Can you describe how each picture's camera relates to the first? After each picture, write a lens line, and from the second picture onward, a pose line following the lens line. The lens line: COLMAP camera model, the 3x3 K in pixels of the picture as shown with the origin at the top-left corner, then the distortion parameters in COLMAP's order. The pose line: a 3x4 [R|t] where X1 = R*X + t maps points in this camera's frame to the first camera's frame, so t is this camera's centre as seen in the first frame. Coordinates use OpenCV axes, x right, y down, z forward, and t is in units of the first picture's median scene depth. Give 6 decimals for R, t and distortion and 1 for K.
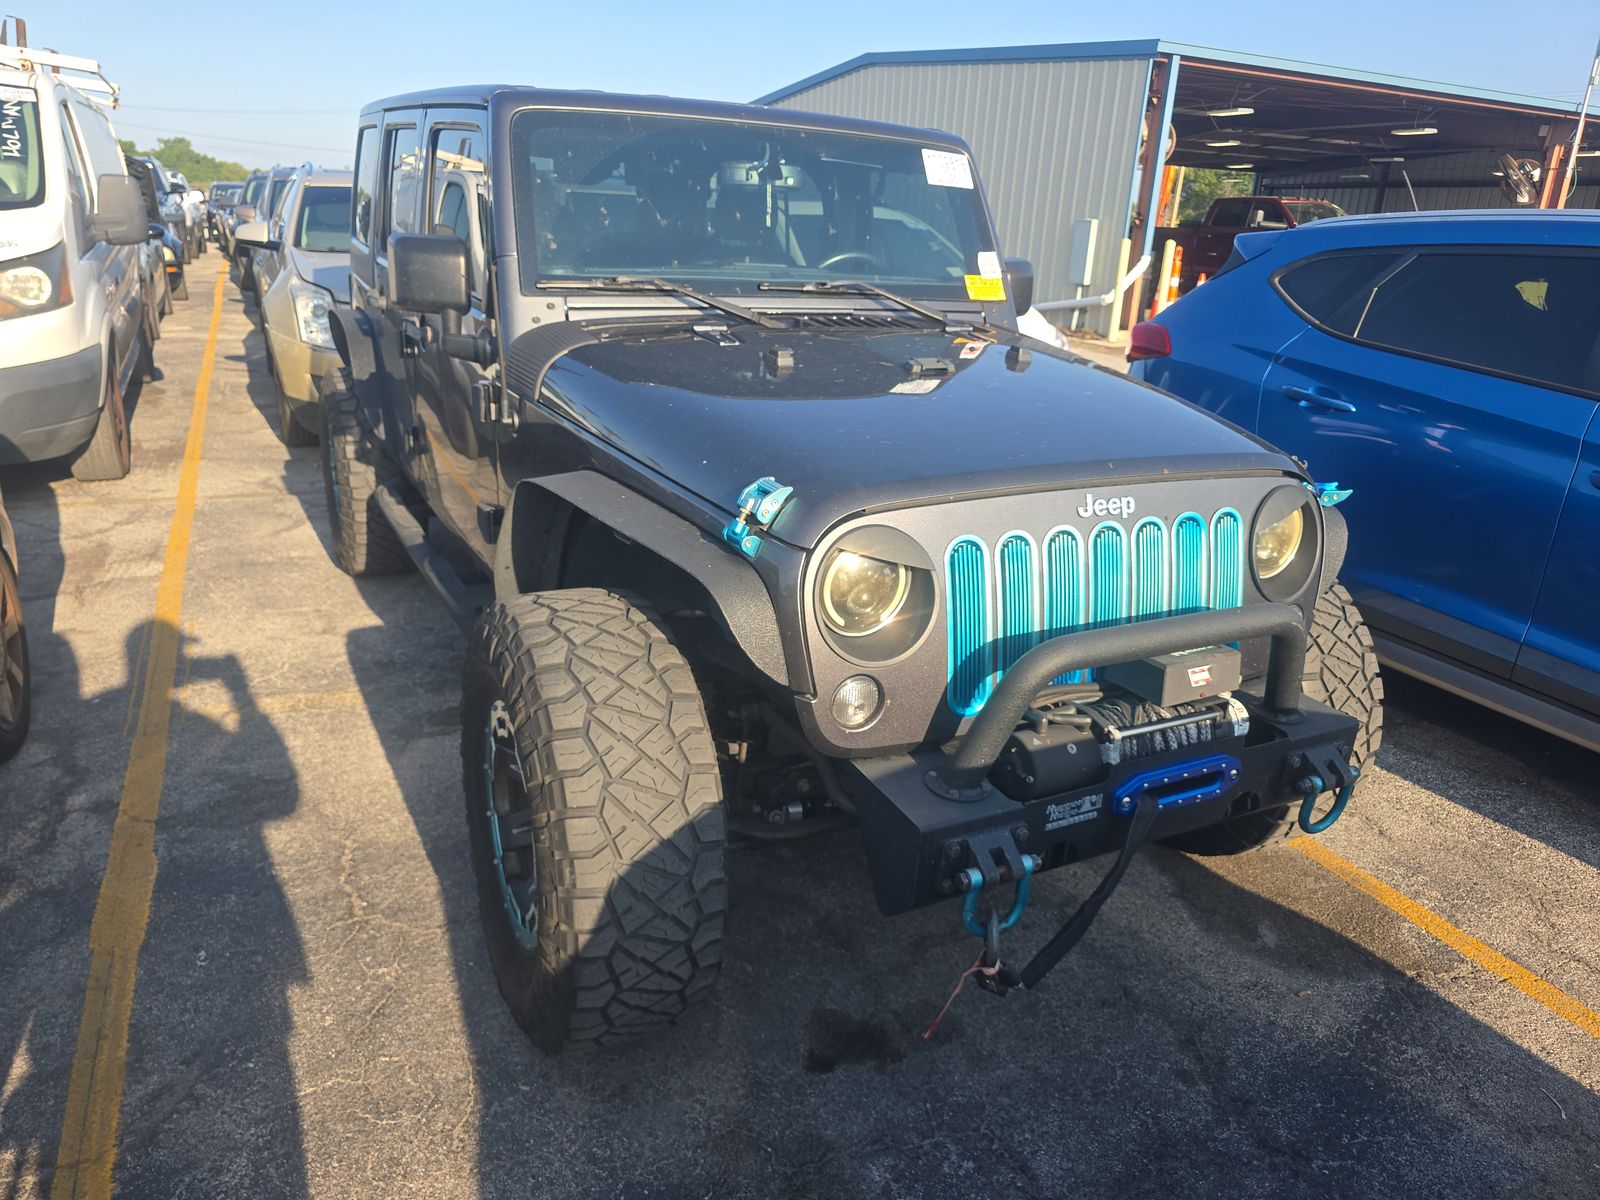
lens RADIAL K [[1088.0, 0, 800.0], [0, 1088.0, 600.0], [0, 0, 1]] dist [0.041542, 0.000898]
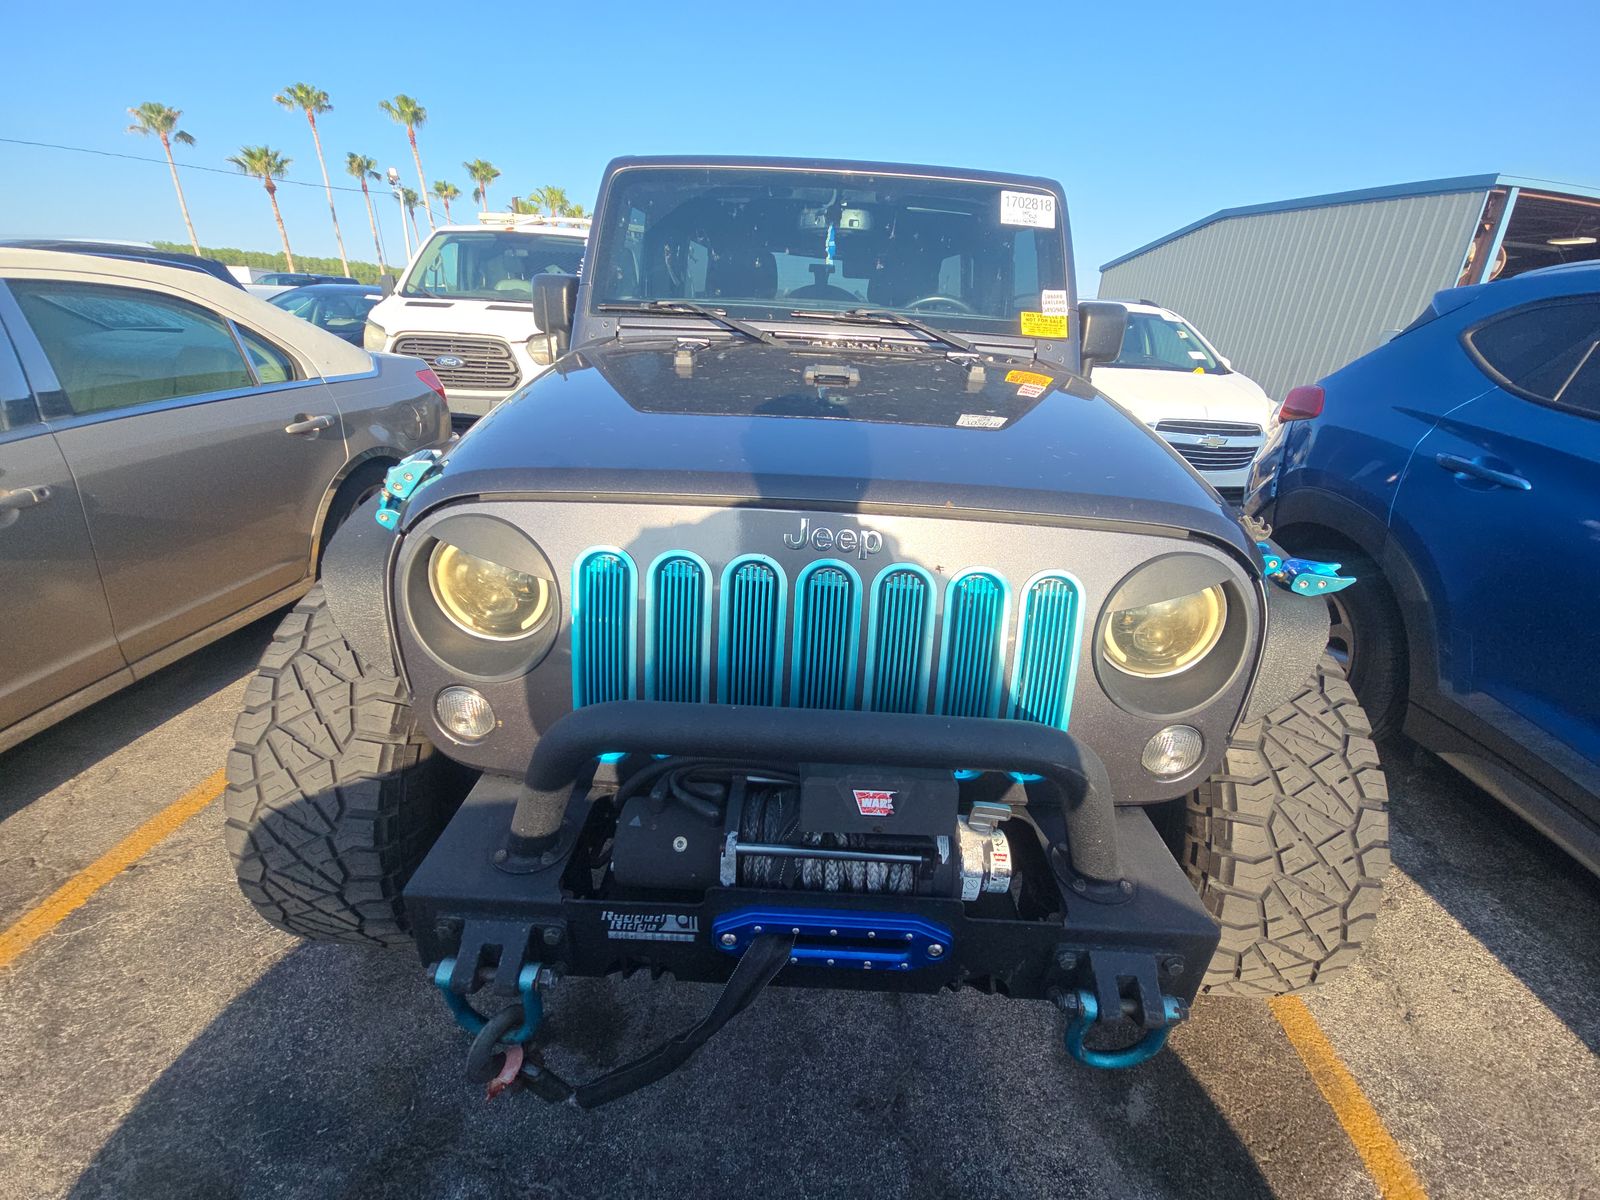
lens RADIAL K [[642.6, 0, 802.6], [0, 642.6, 589.8], [0, 0, 1]] dist [0.020721, -0.014175]
pose [[0.875144, 0.177390, -0.450173, 0.335634], [-0.163878, 0.984052, 0.069182, -0.056700], [0.455265, 0.013229, 0.890258, 0.430578]]
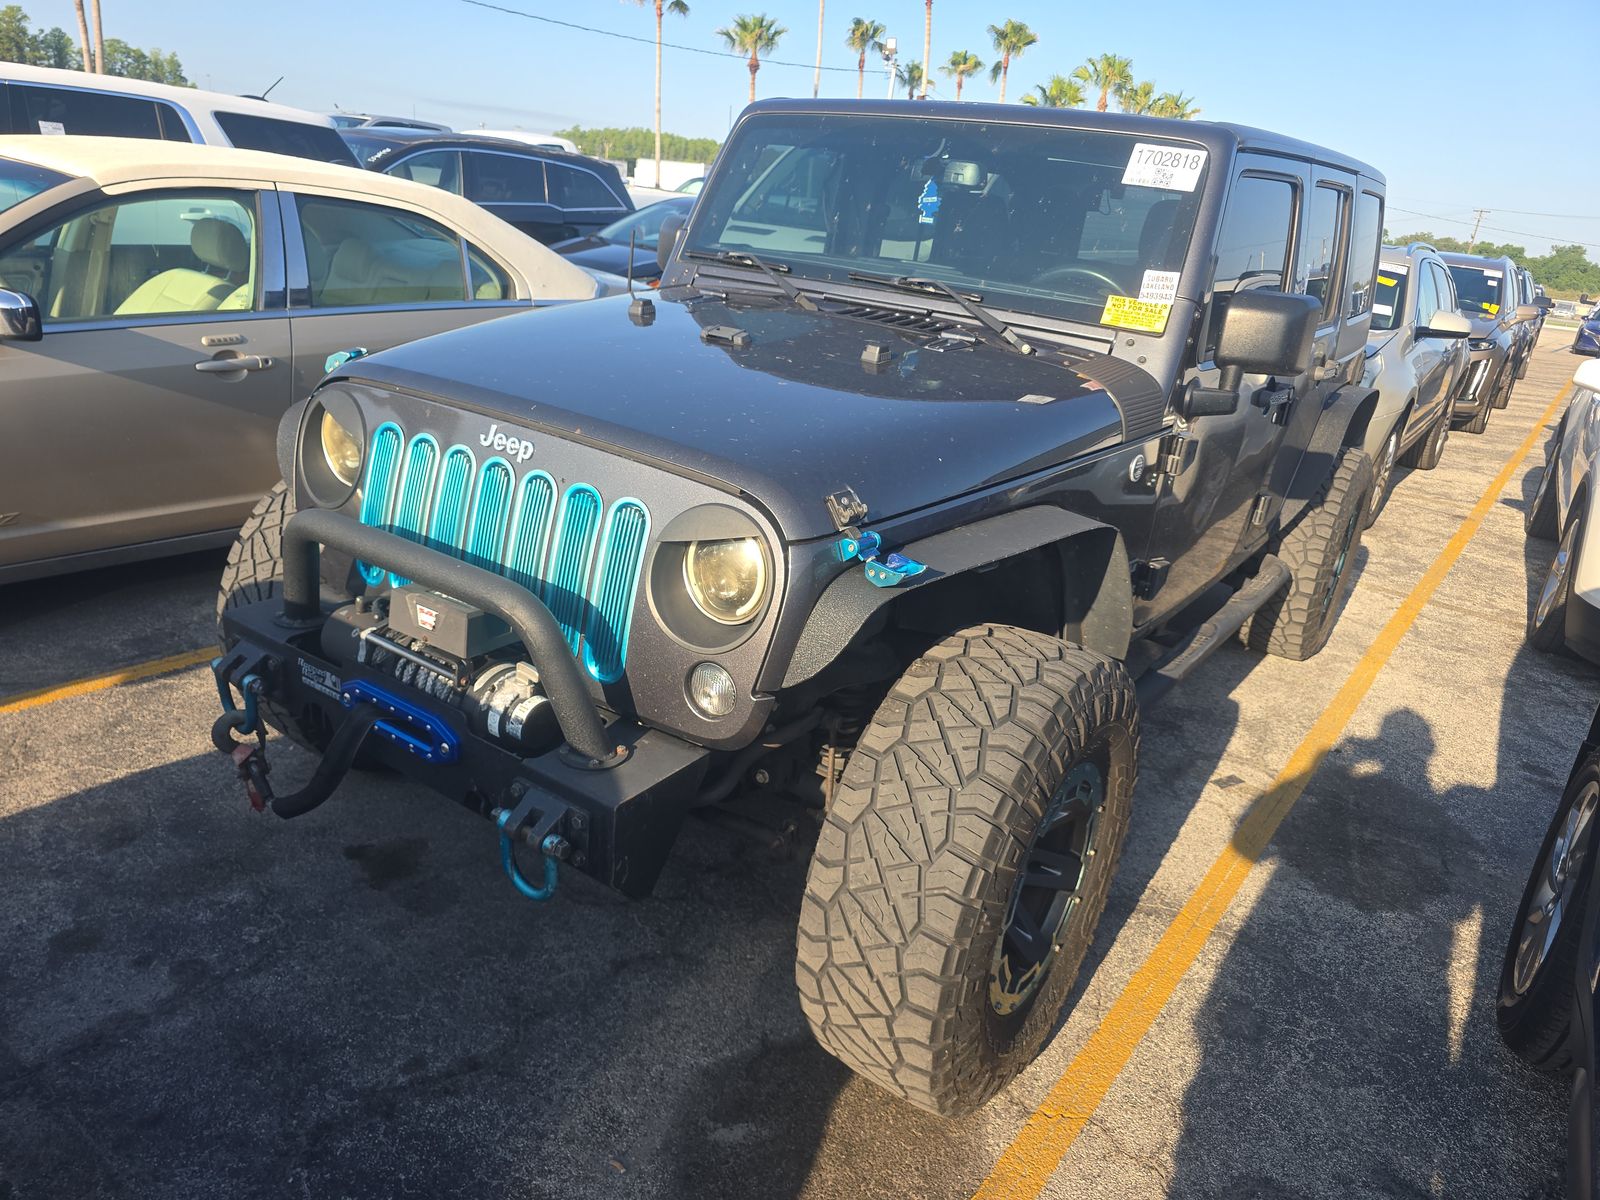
lens RADIAL K [[1097.8, 0, 800.0], [0, 1097.8, 600.0], [0, 0, 1]] dist [0.030382, -0.002276]
pose [[0.459374, 0.299136, -0.836357, 0.904786], [-0.371853, 0.919869, 0.124763, -0.126987], [0.806660, 0.253689, 0.533799, 0.519473]]
